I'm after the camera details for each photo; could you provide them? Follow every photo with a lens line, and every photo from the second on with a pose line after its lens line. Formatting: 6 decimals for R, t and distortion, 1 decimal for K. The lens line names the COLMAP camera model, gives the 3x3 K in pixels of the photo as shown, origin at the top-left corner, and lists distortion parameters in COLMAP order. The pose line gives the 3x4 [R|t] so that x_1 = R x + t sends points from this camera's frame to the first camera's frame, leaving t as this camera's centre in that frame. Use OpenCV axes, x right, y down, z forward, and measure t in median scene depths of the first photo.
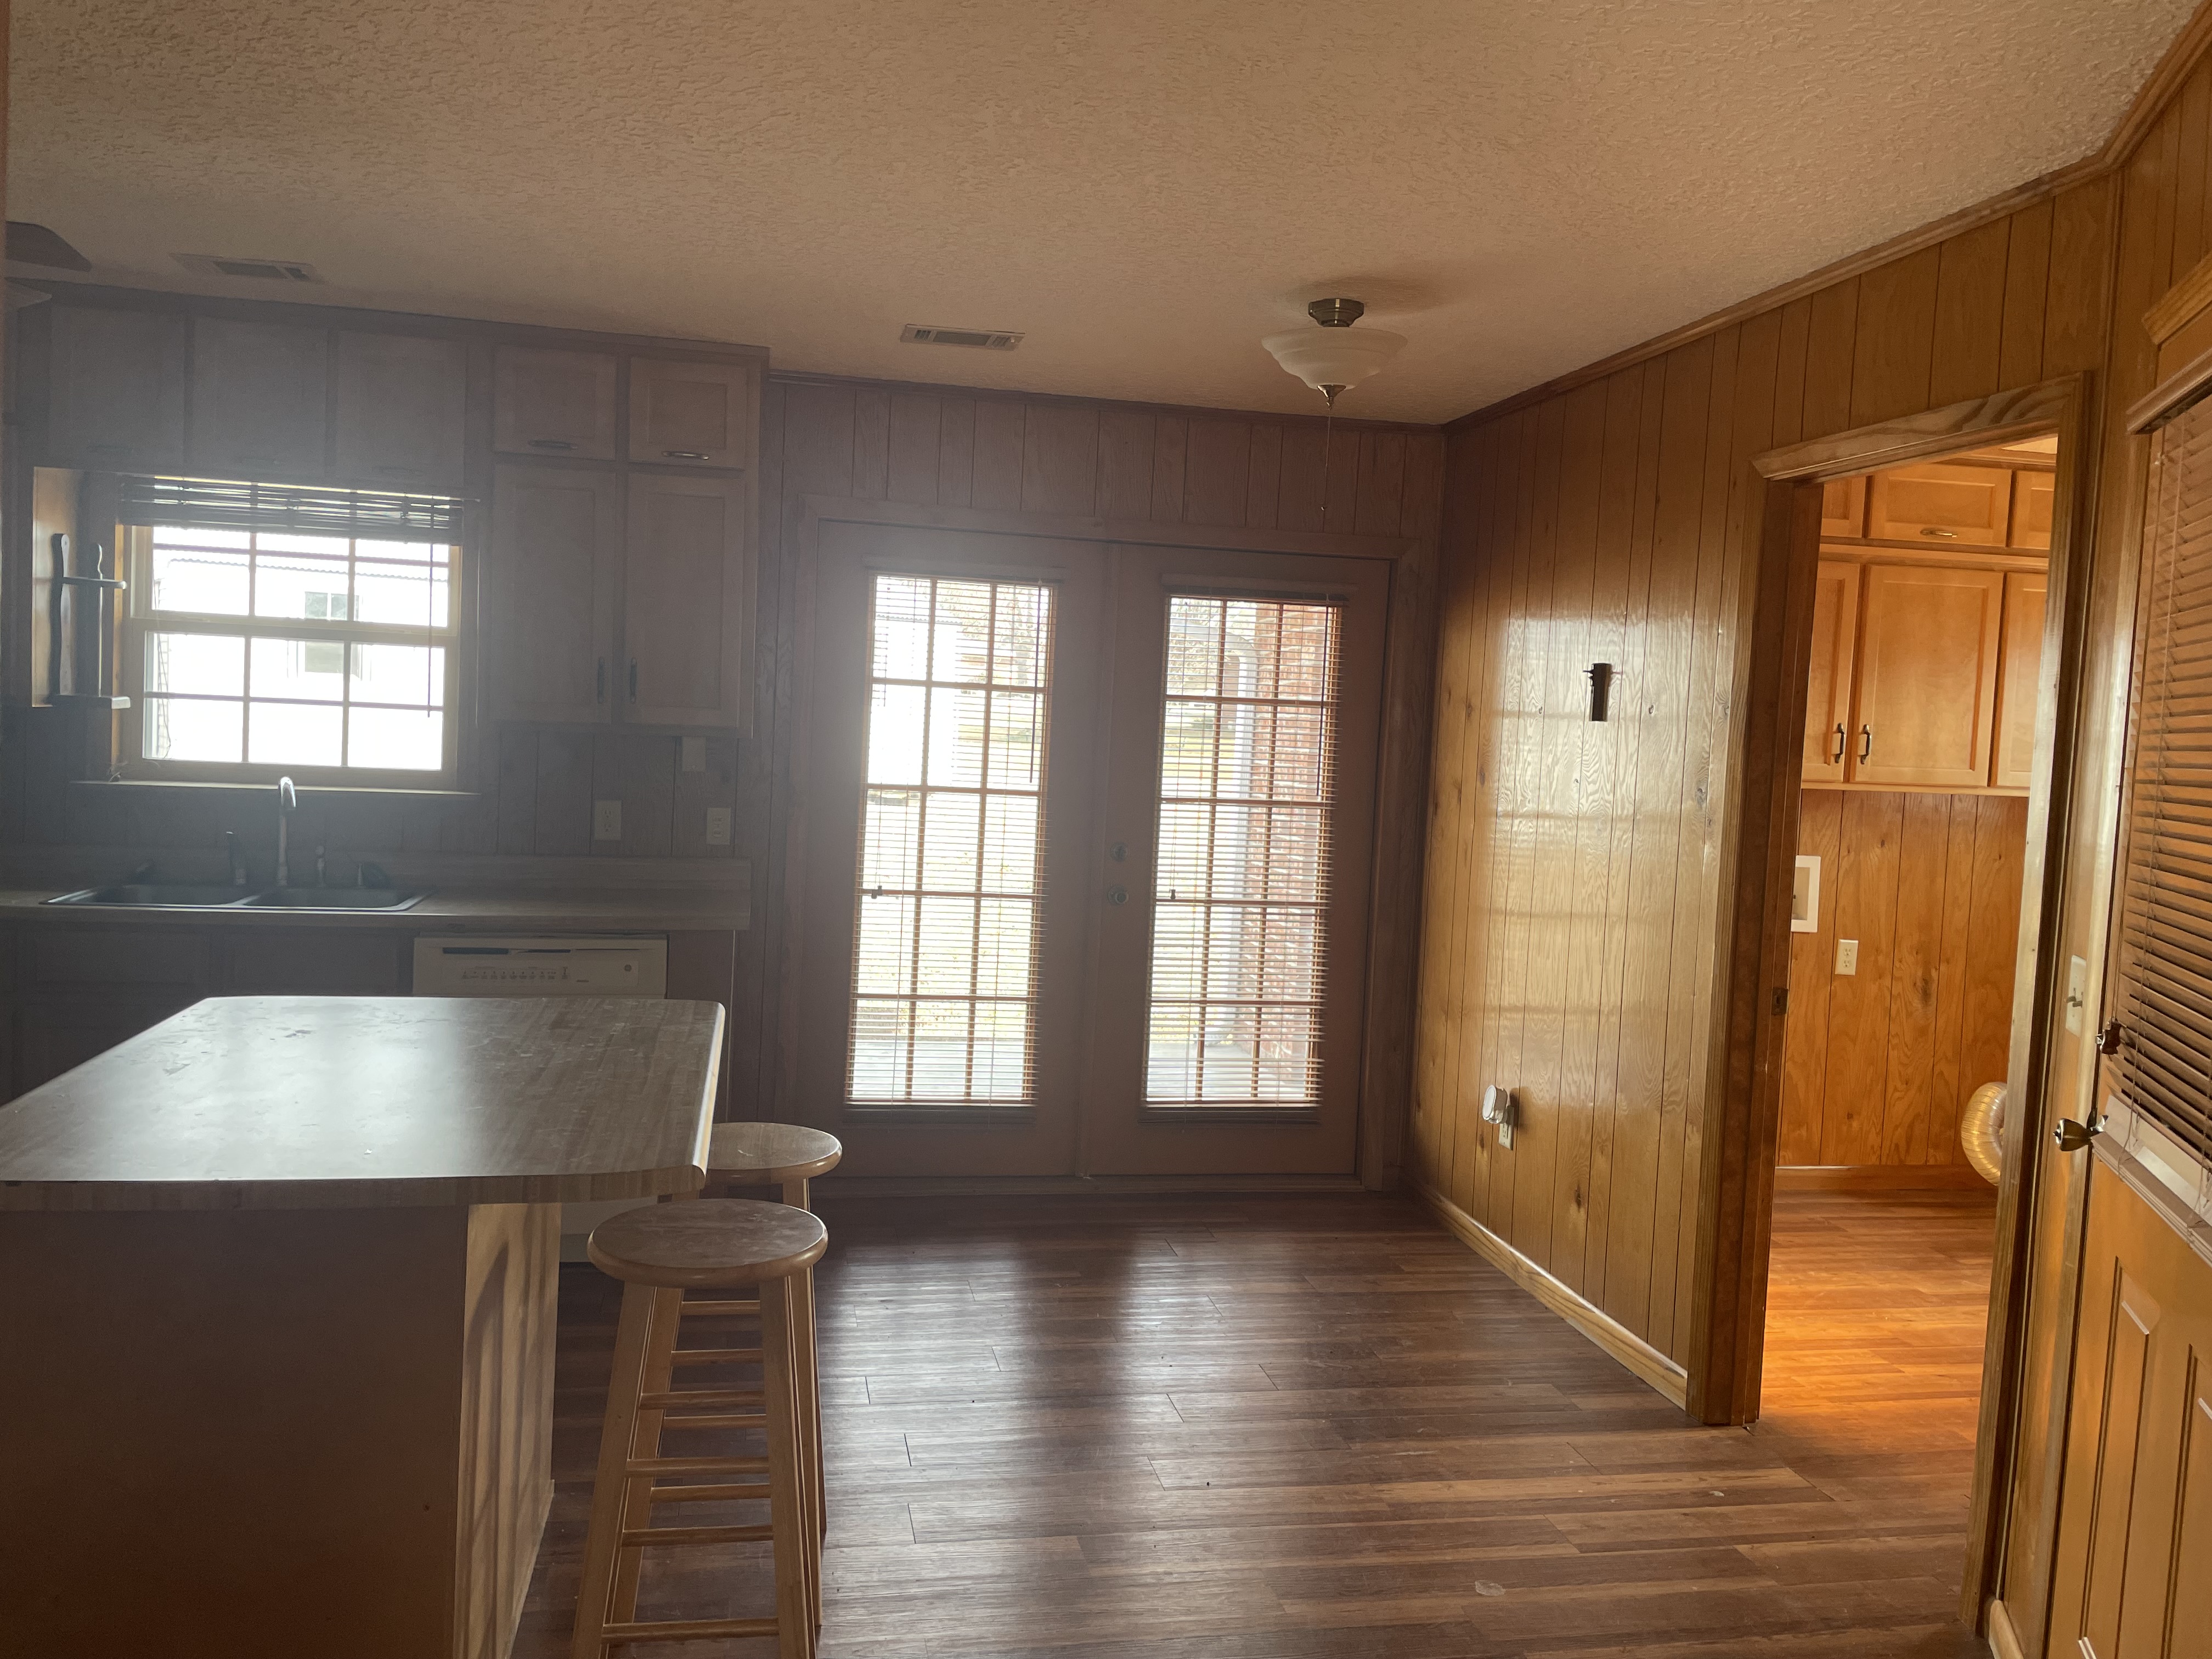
lens RADIAL K [[1721.8, 0, 1116.0], [0, 1721.8, 833.1], [0, 0, 1]] dist [0.034937, -0.022850]
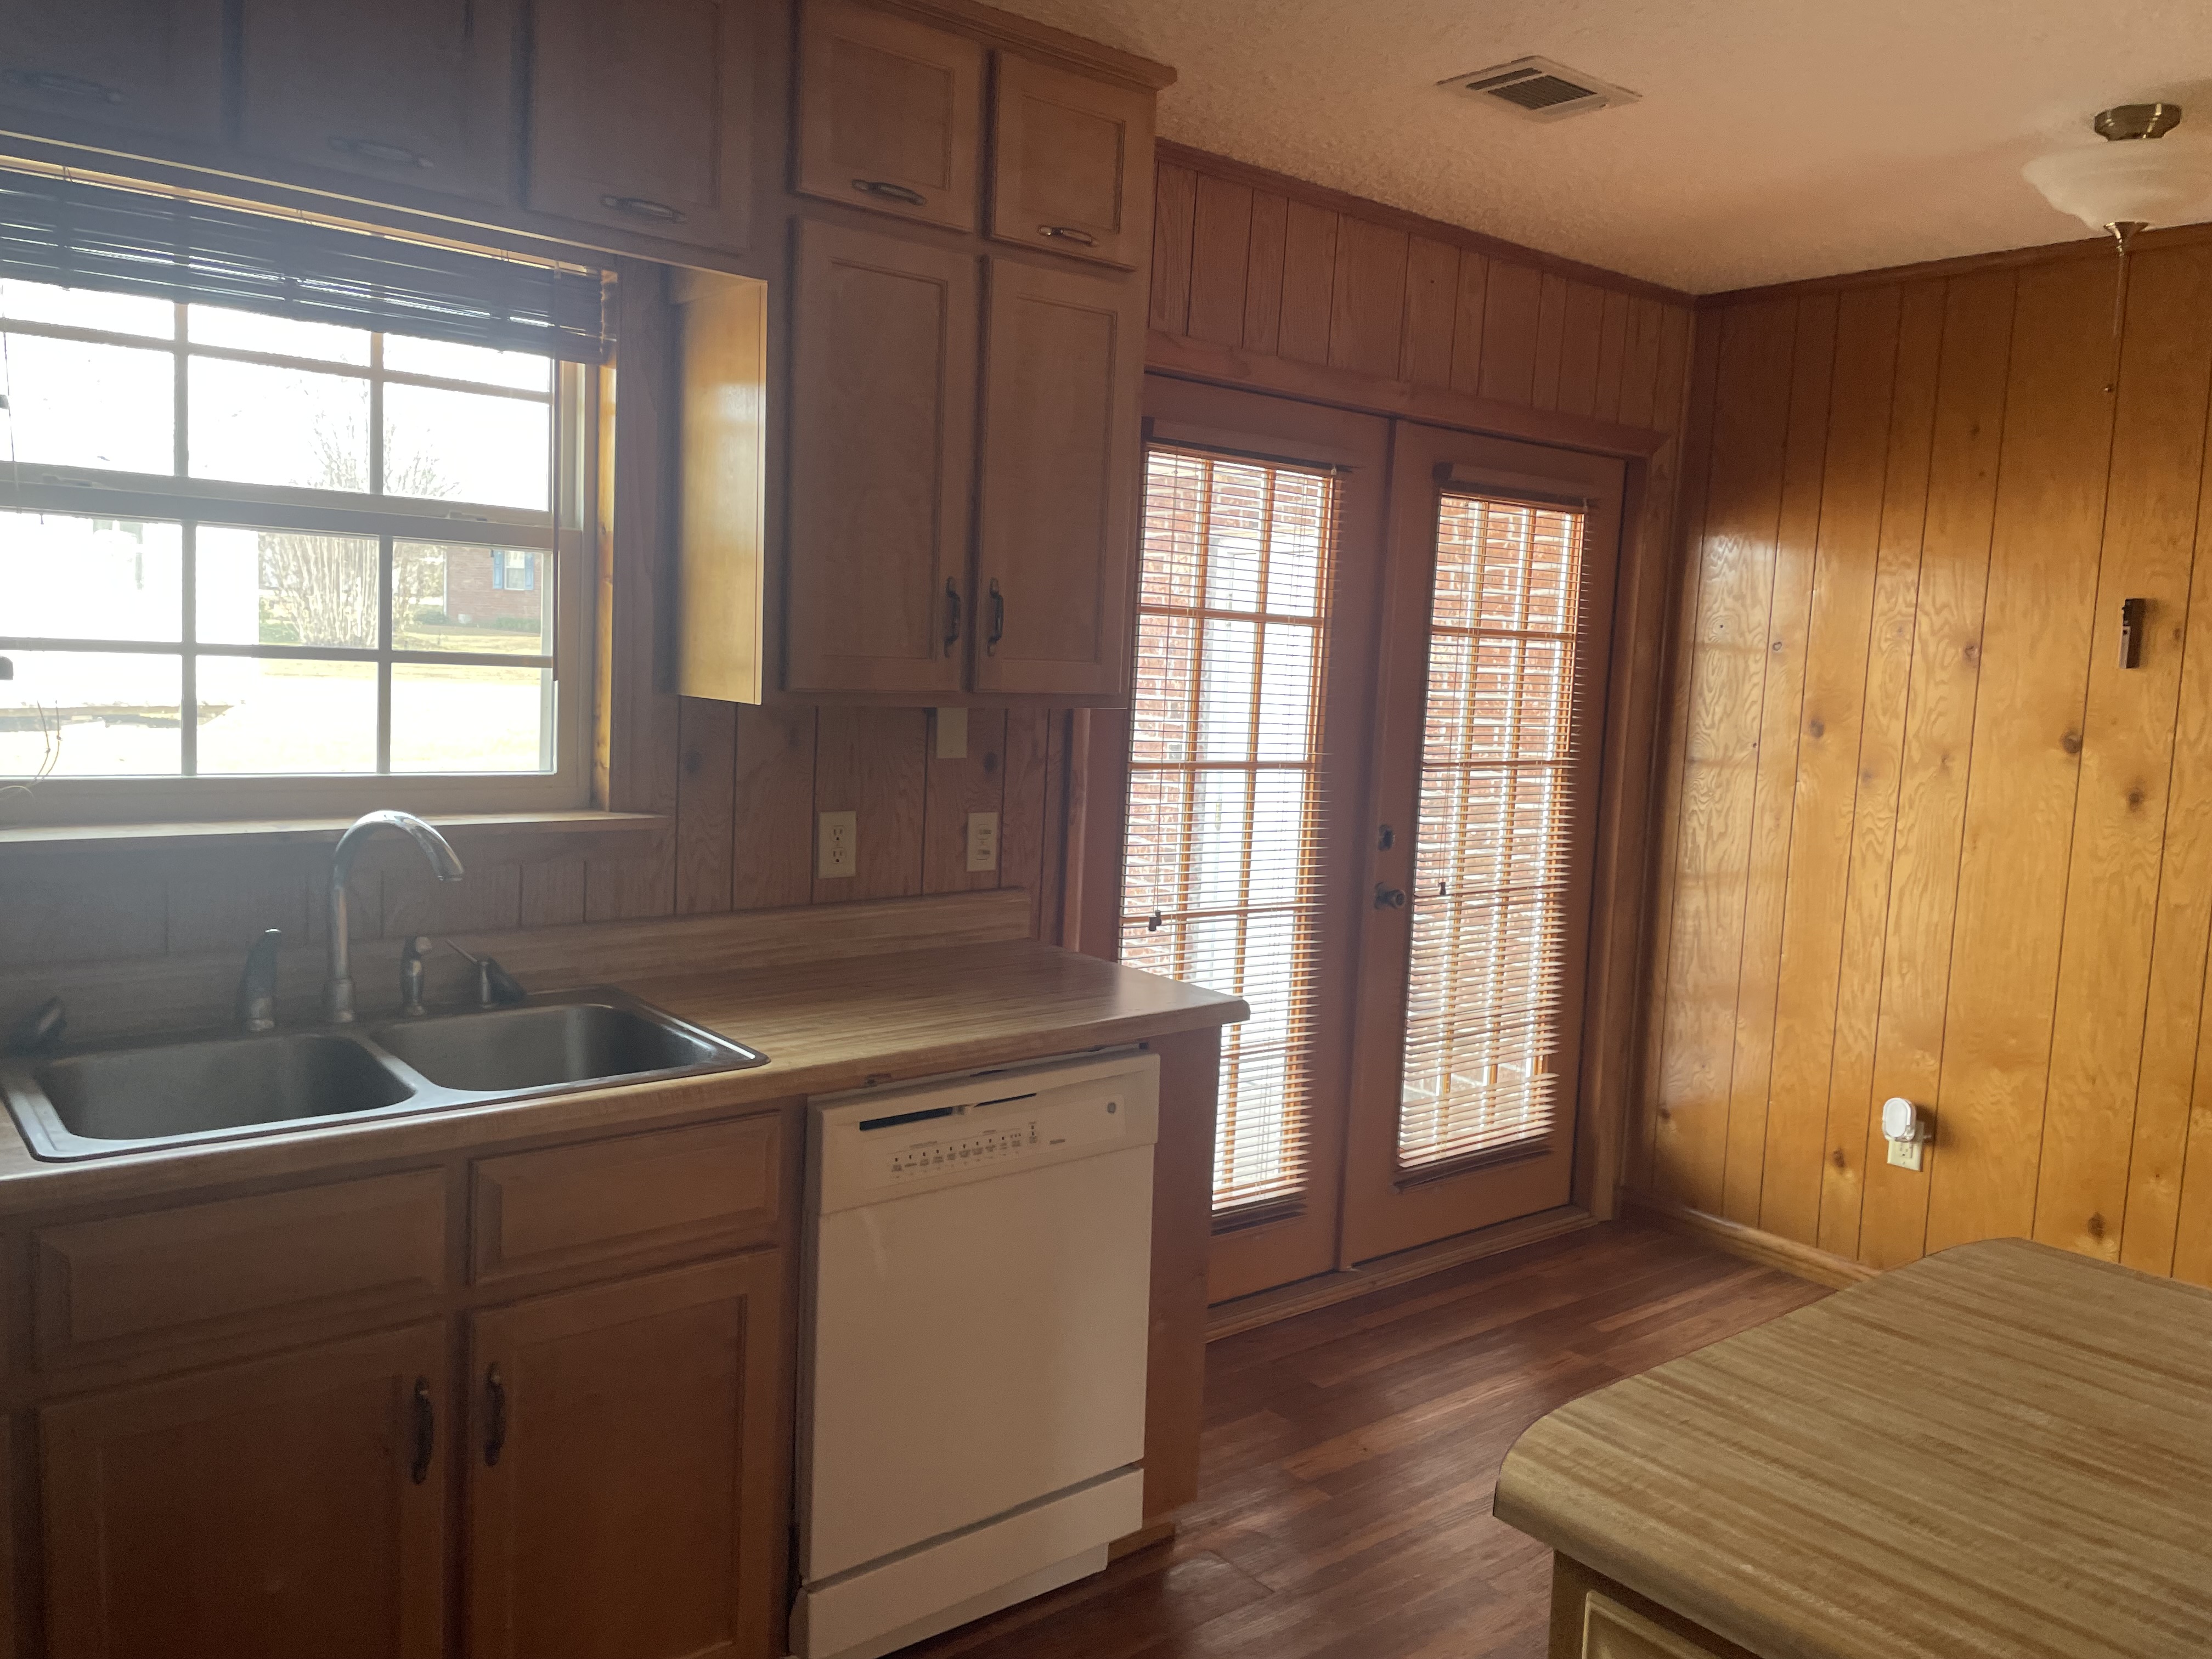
lens RADIAL K [[1721.8, 0, 1103.6], [0, 1721.8, 820.4], [0, 0, 1]] dist [0.034937, -0.022850]
pose [[0.878637, -0.054388, 0.474383, -0.494190], [0.027810, 0.997634, 0.062870, -0.050661], [-0.476680, -0.042047, 0.878070, 0.429166]]
